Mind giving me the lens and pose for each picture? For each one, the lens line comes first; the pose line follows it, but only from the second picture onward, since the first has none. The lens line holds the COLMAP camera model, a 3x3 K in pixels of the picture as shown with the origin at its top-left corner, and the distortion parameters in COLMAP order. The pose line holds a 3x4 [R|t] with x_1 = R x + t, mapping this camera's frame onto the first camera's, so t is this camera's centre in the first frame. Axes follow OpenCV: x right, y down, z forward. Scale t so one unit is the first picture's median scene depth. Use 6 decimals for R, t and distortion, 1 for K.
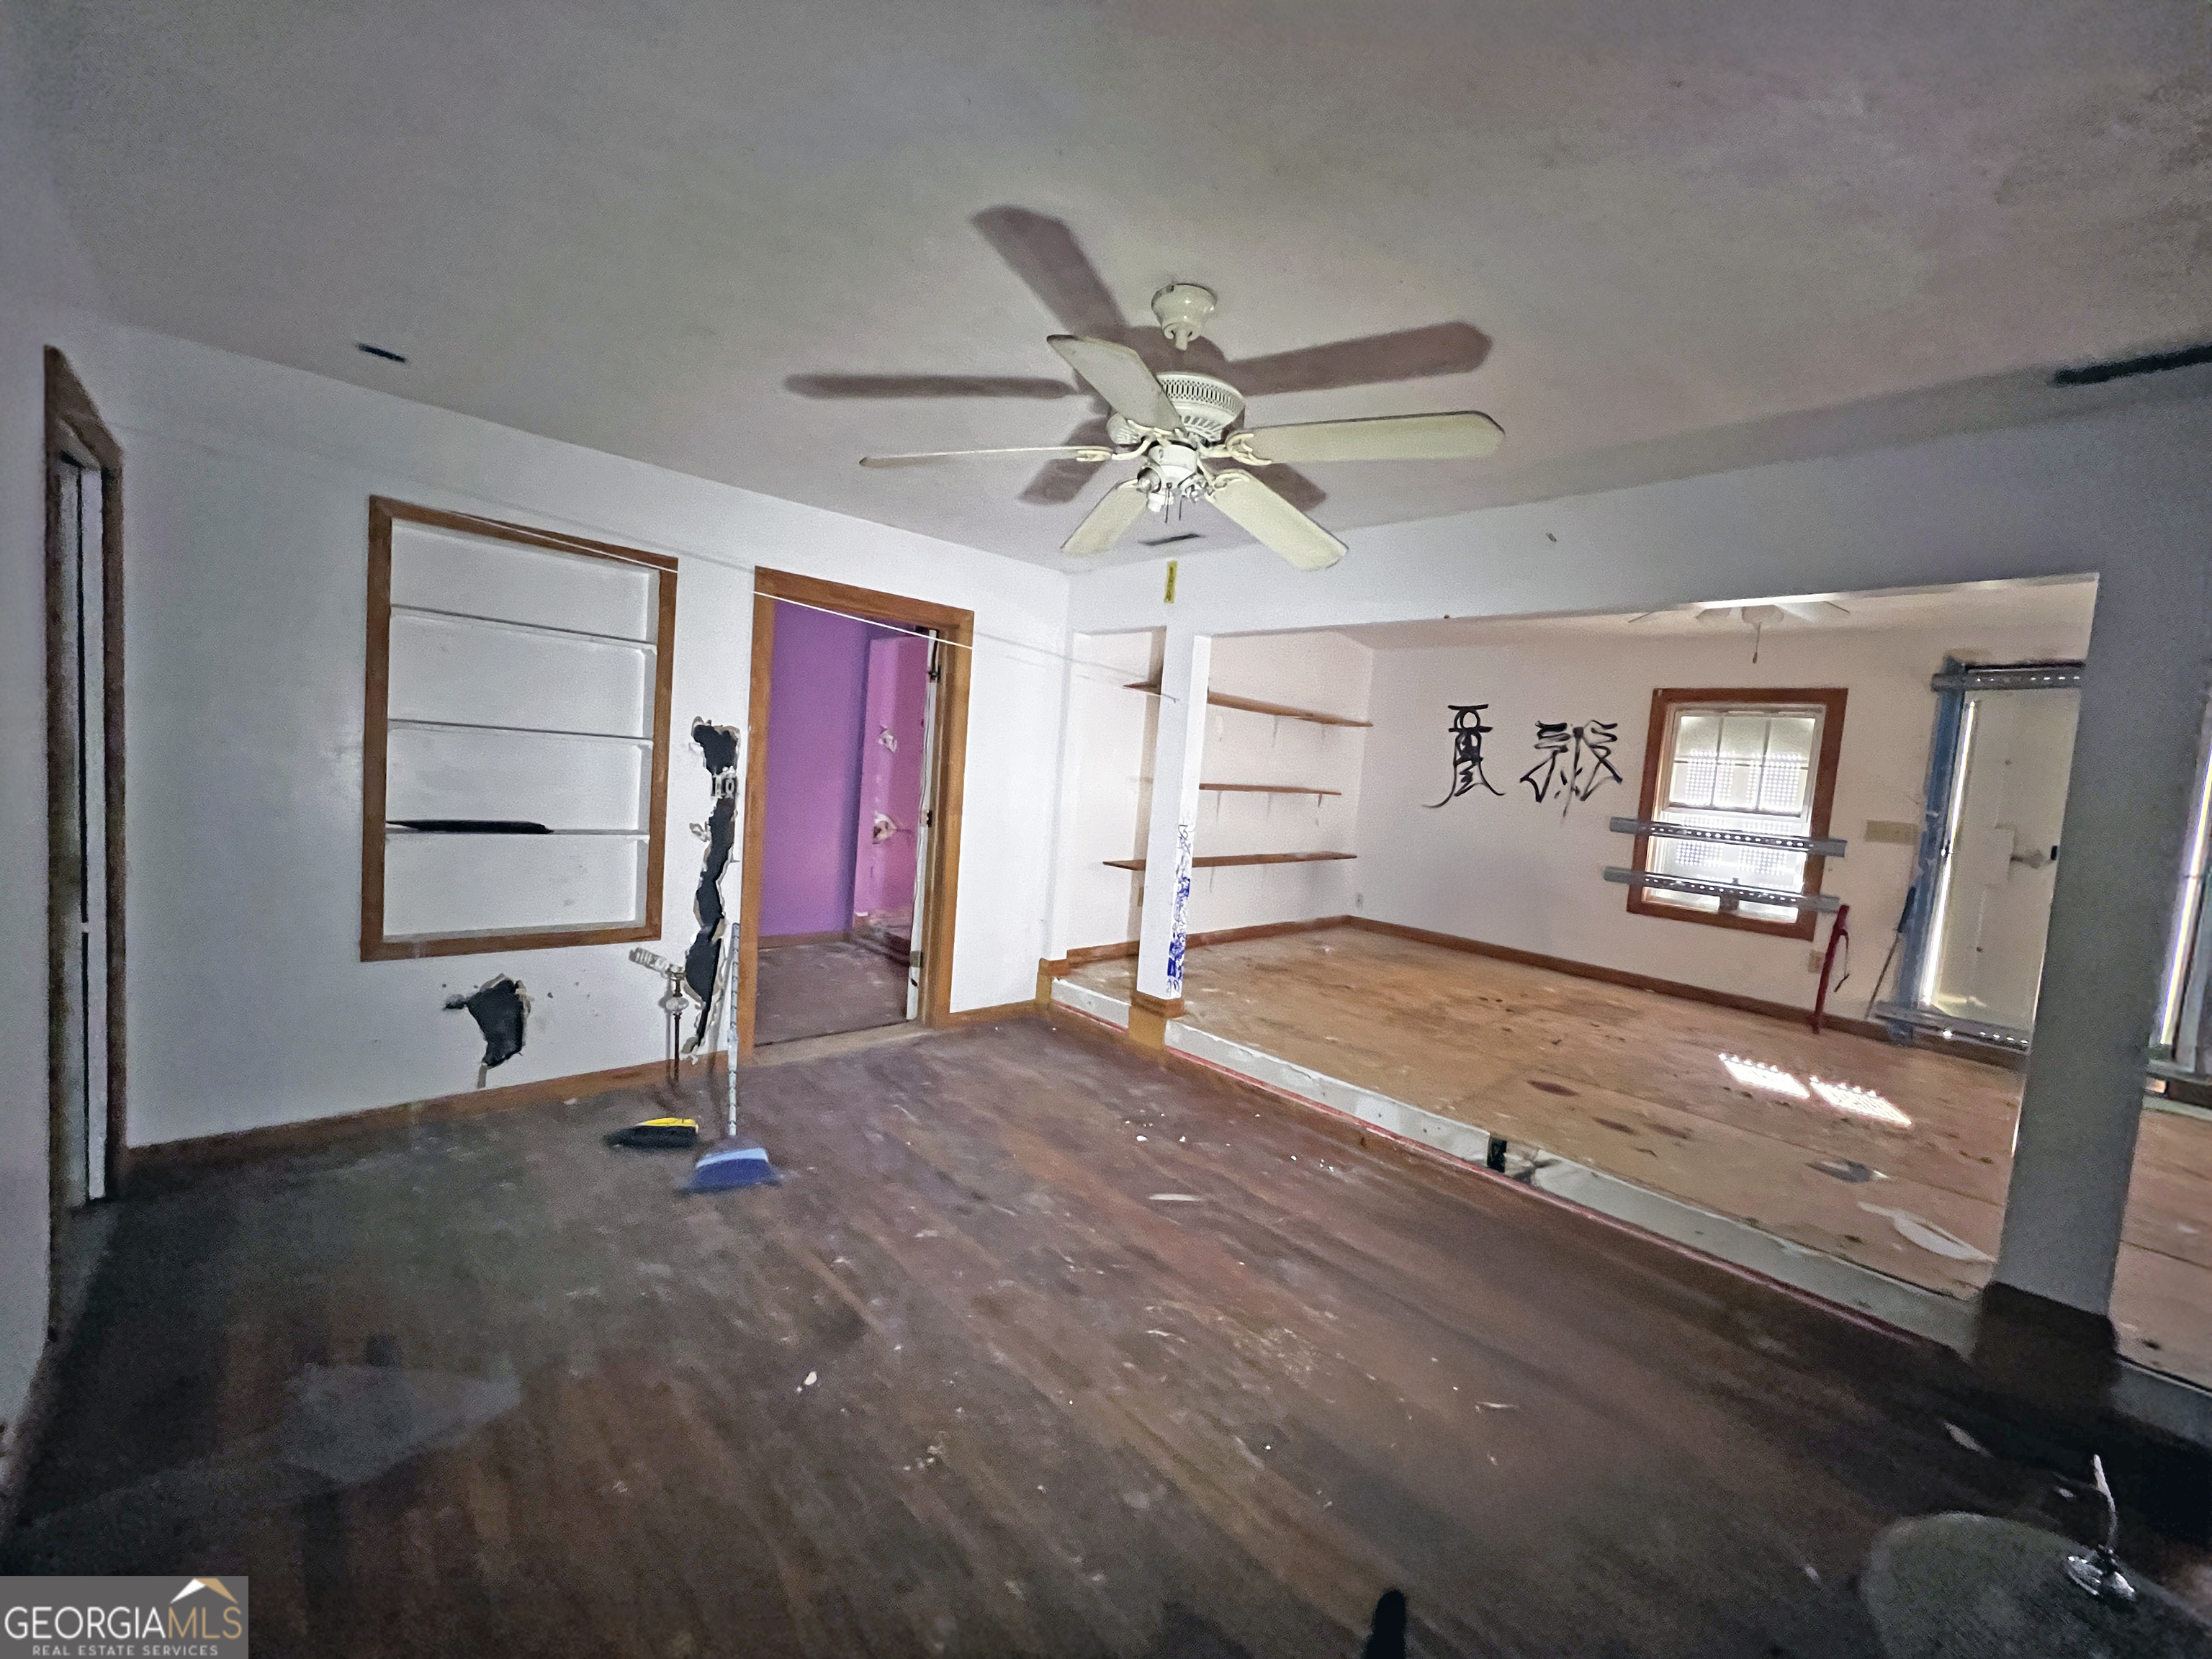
lens RADIAL K [[889.9, 0, 1106.0], [0, 889.9, 829.5], [0, 0, 1]] dist [-0.001894, -0.000094]
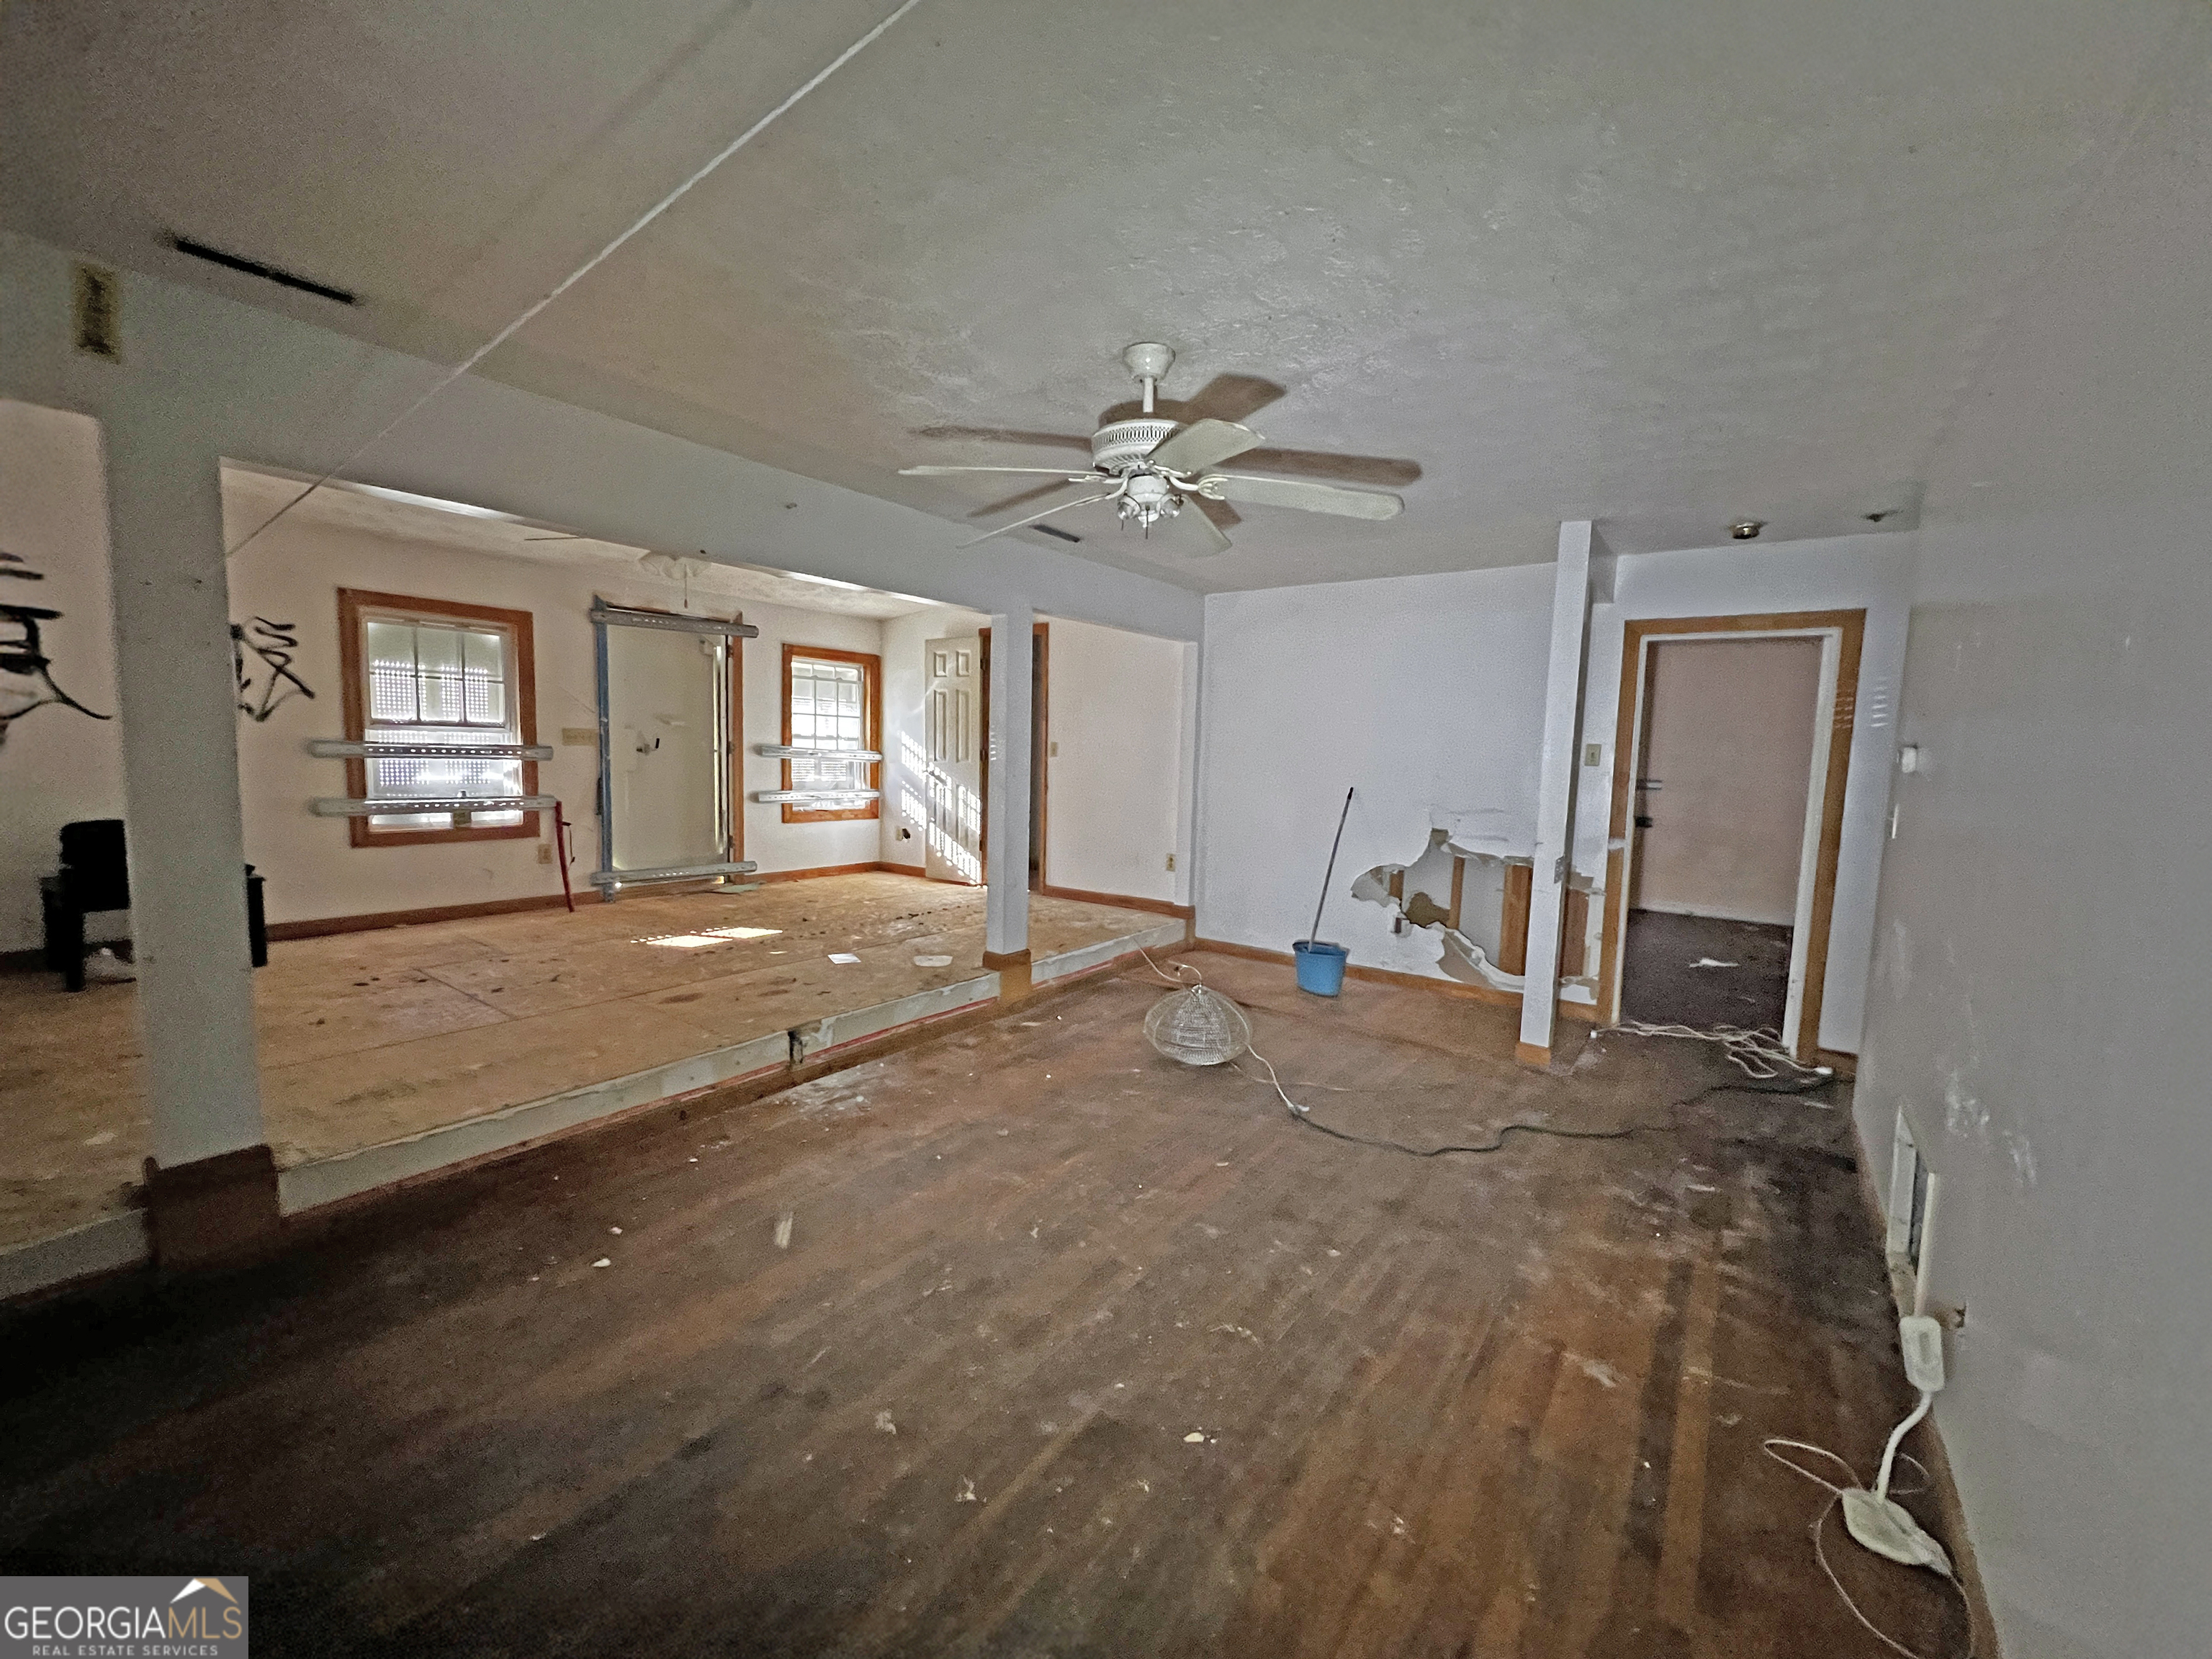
lens RADIAL K [[886.0, 0, 1106.0], [0, 886.0, 829.5], [0, 0, 1]] dist [-0.000811, 0.000054]
pose [[-0.192043, -0.172935, 0.966030, -0.444963], [0.031025, 0.982790, 0.182103, -0.068009], [-0.980896, 0.064942, -0.183372, 0.497267]]
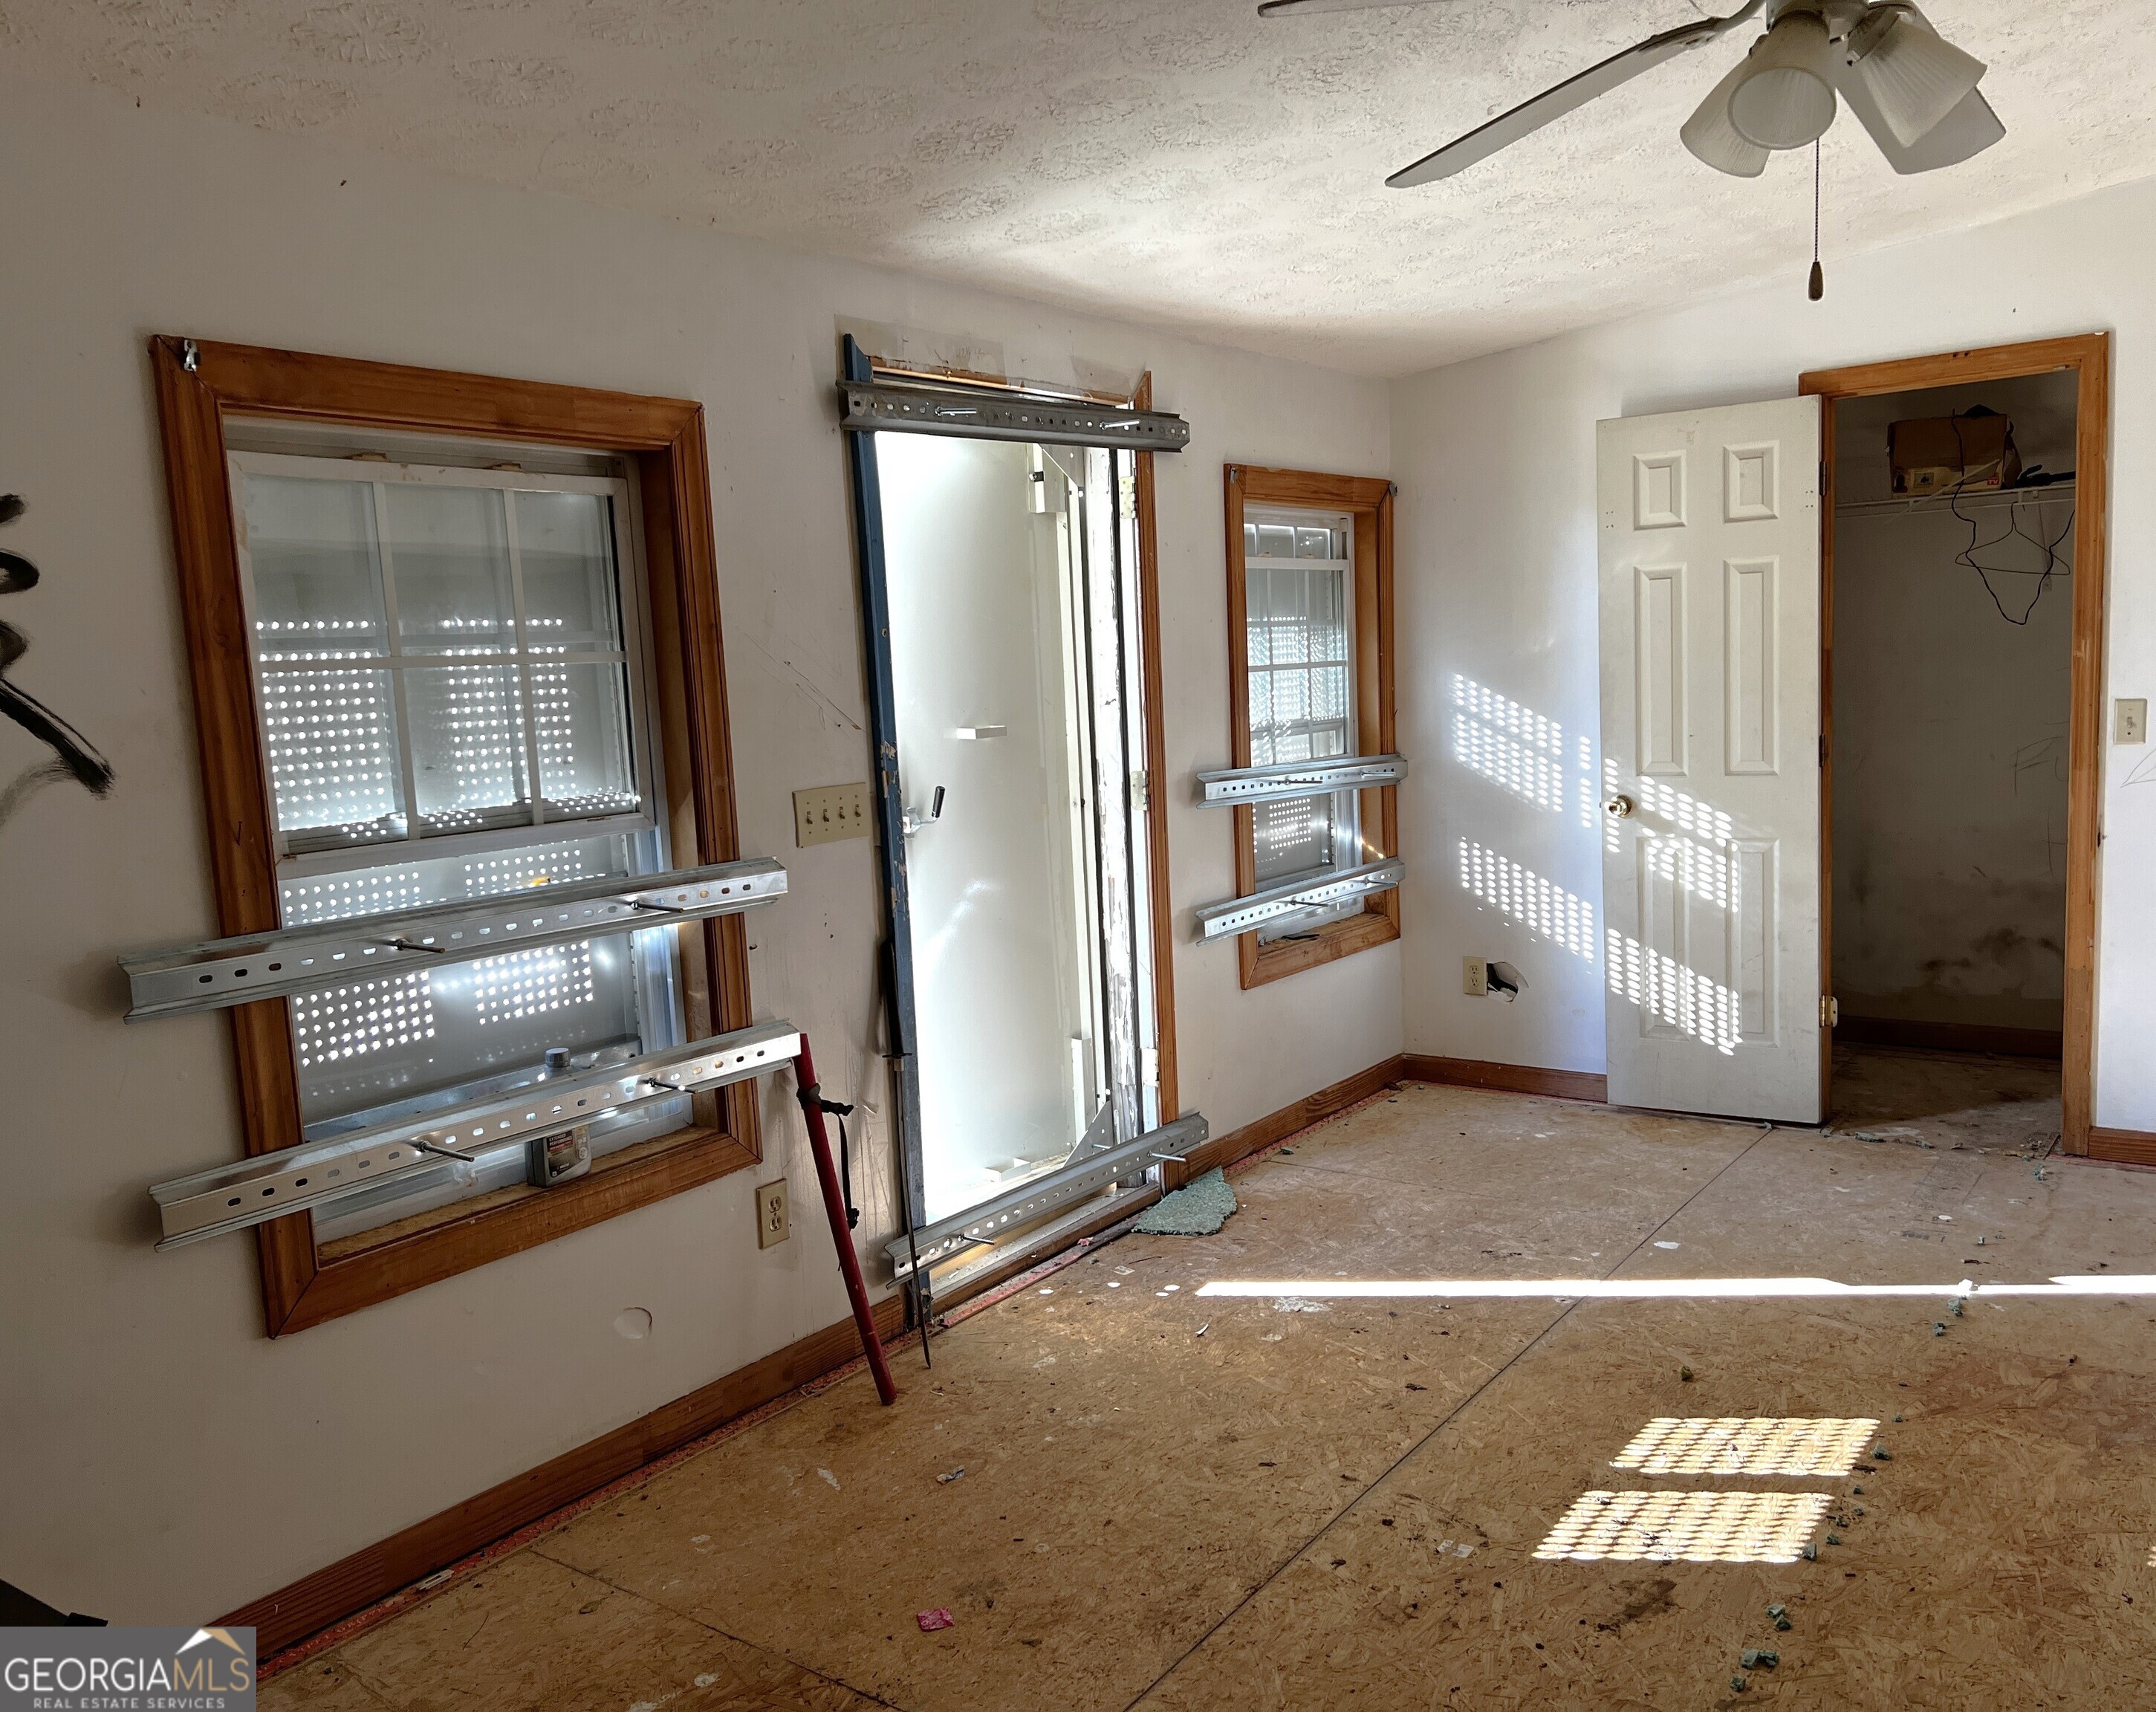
lens RADIAL K [[1680.6, 0, 1078.0], [0, 1680.6, 856.0], [0, 0, 1]] dist [0.063662, 0.000857]
pose [[-0.179929, -0.188108, 0.965526, 0.170478], [0.105742, 0.972159, 0.209105, -0.111653], [-0.977980, 0.139721, -0.155028, 0.970486]]
